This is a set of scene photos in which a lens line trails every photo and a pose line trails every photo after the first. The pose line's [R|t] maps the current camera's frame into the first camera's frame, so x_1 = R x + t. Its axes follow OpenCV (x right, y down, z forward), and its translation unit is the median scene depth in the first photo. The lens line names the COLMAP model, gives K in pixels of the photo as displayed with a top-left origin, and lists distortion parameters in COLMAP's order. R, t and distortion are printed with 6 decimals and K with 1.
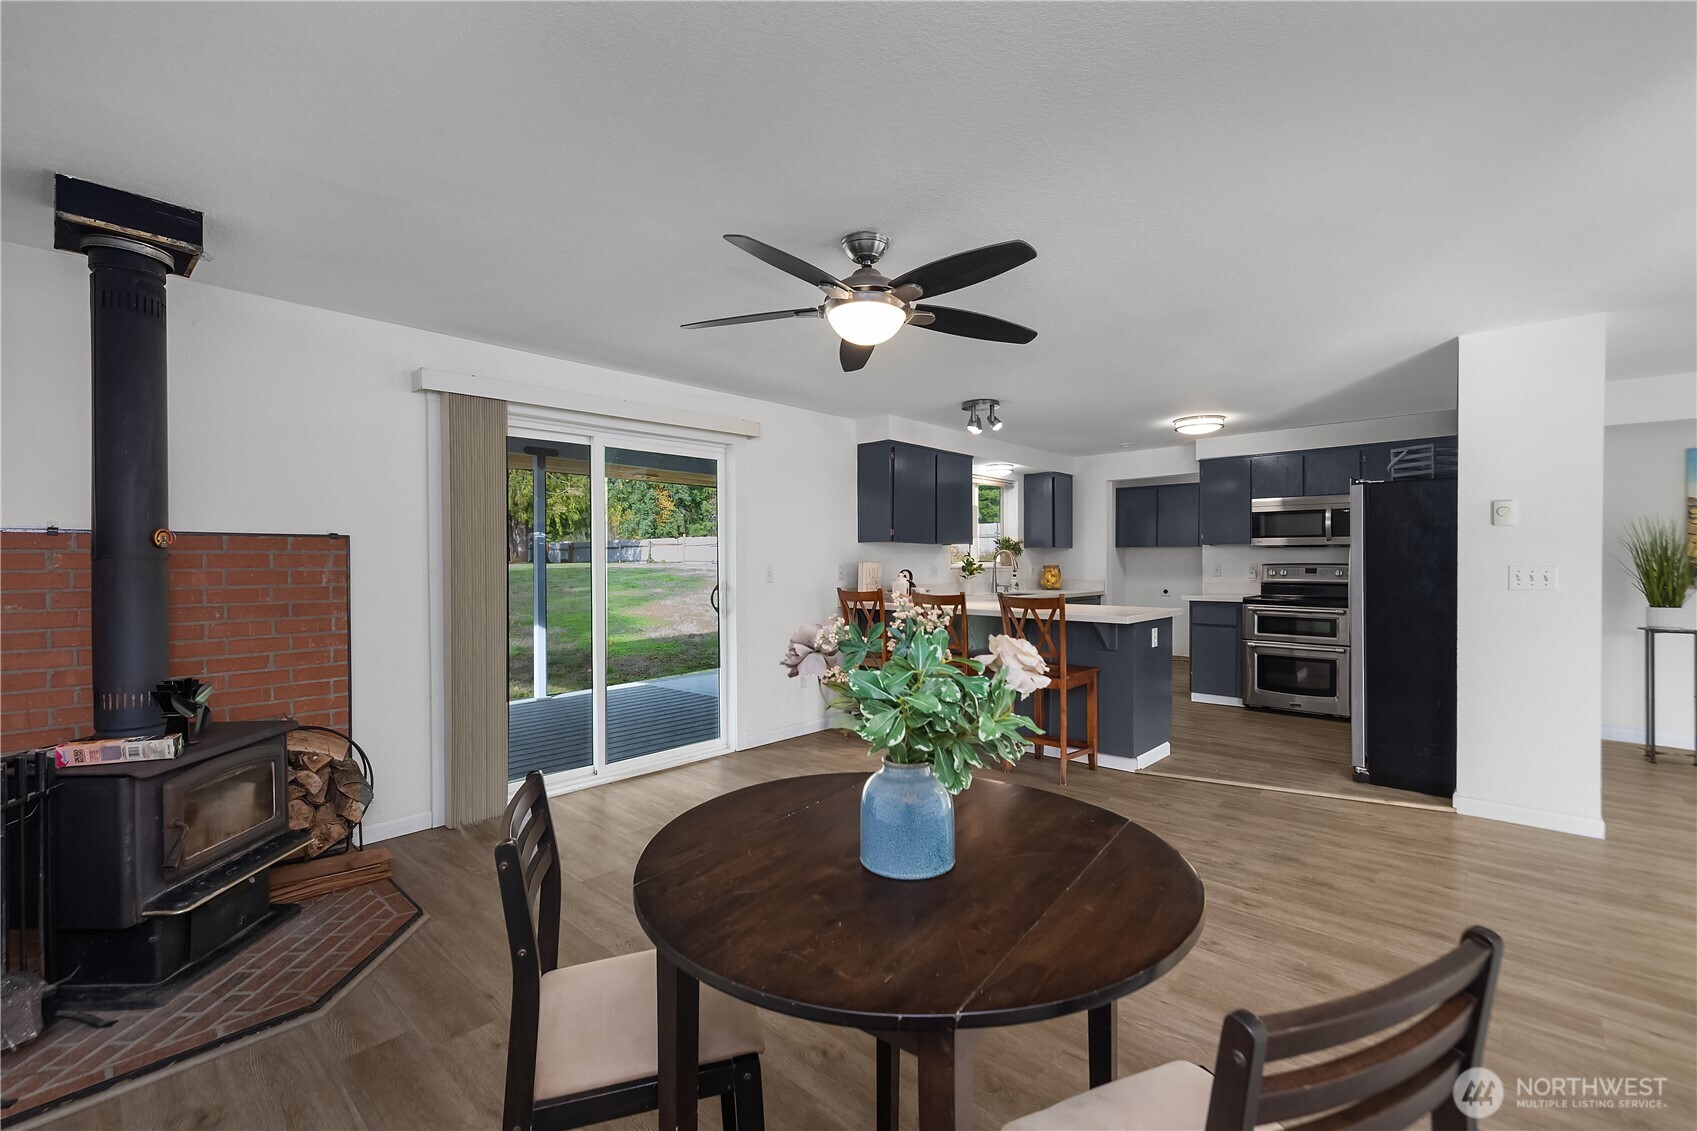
lens RADIAL K [[716.9, 0, 848.6], [0, 716.9, 570.0], [0, 0, 1]] dist [0.001573, 0.000301]
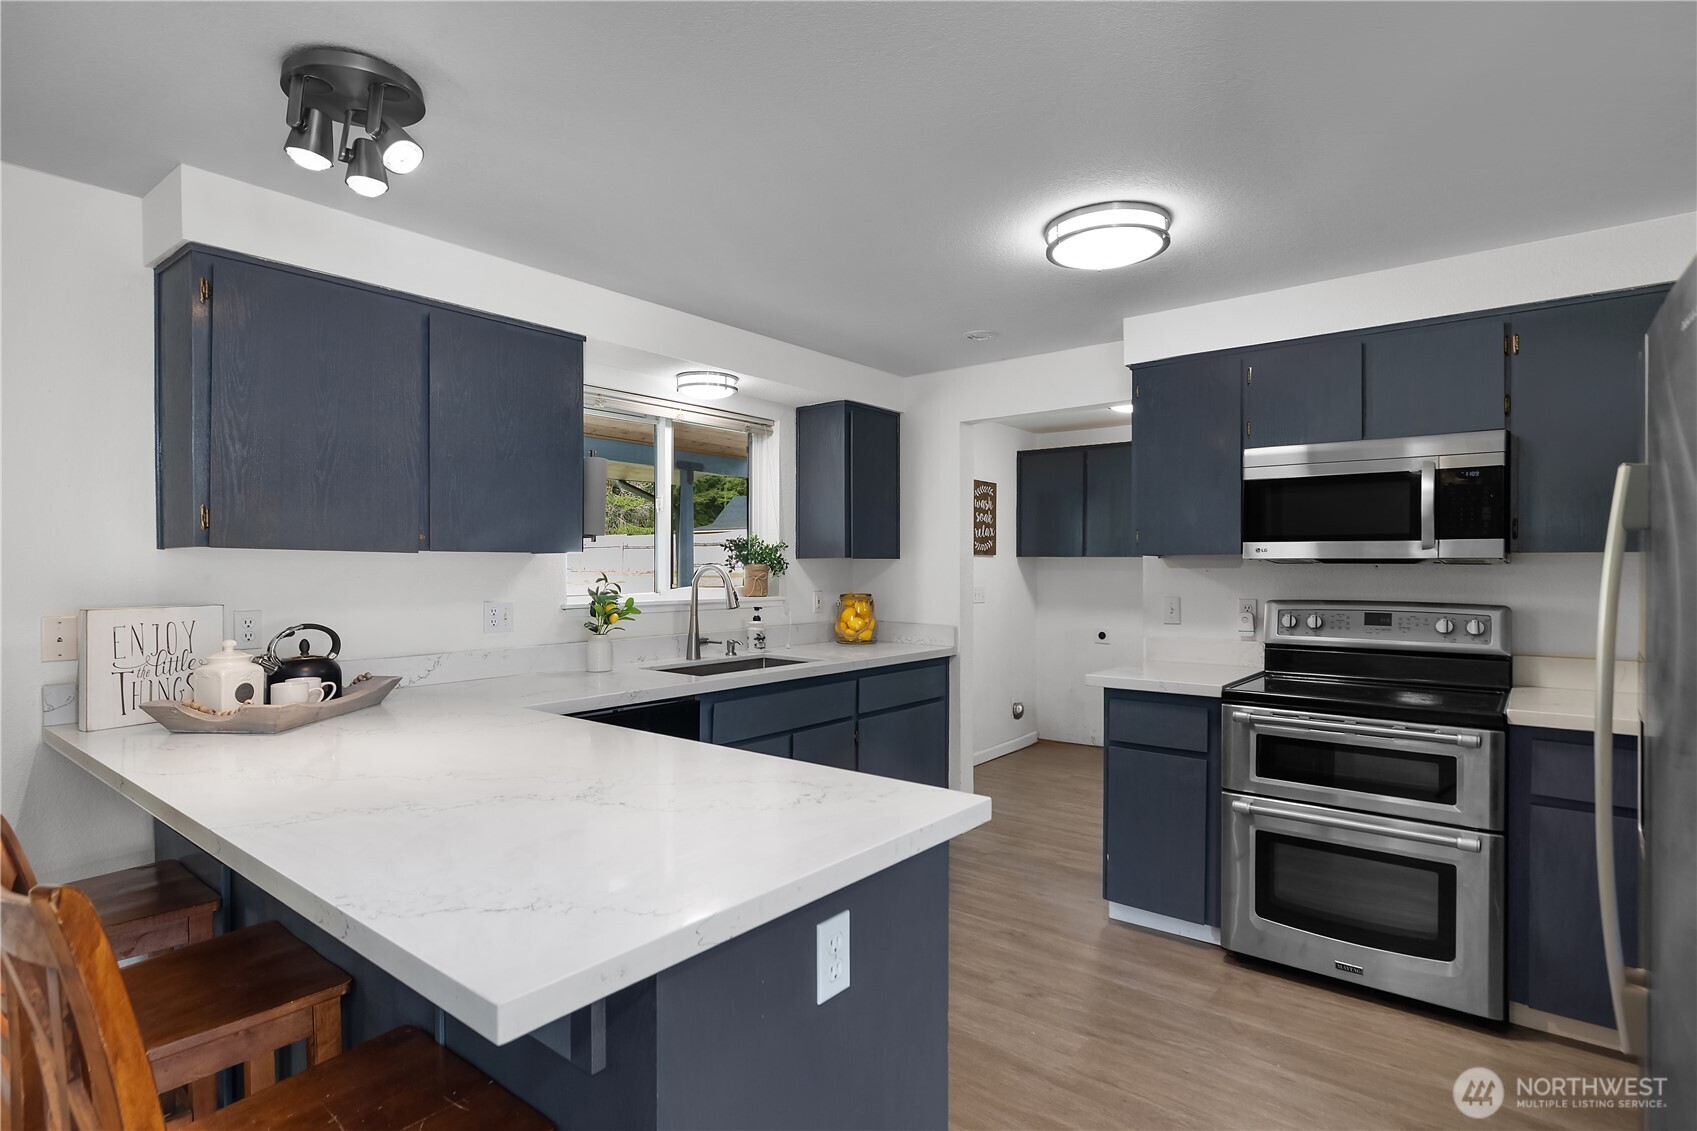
lens RADIAL K [[860.7, 0, 846.9], [0, 860.7, 571.7], [0, 0, 1]] dist [-0.019221, -0.000085]
pose [[0.997650, 0.002329, 0.068478, 0.298655], [-0.001844, 0.999973, -0.007134, -0.022261], [-0.068493, 0.006991, 0.997627, 0.519205]]
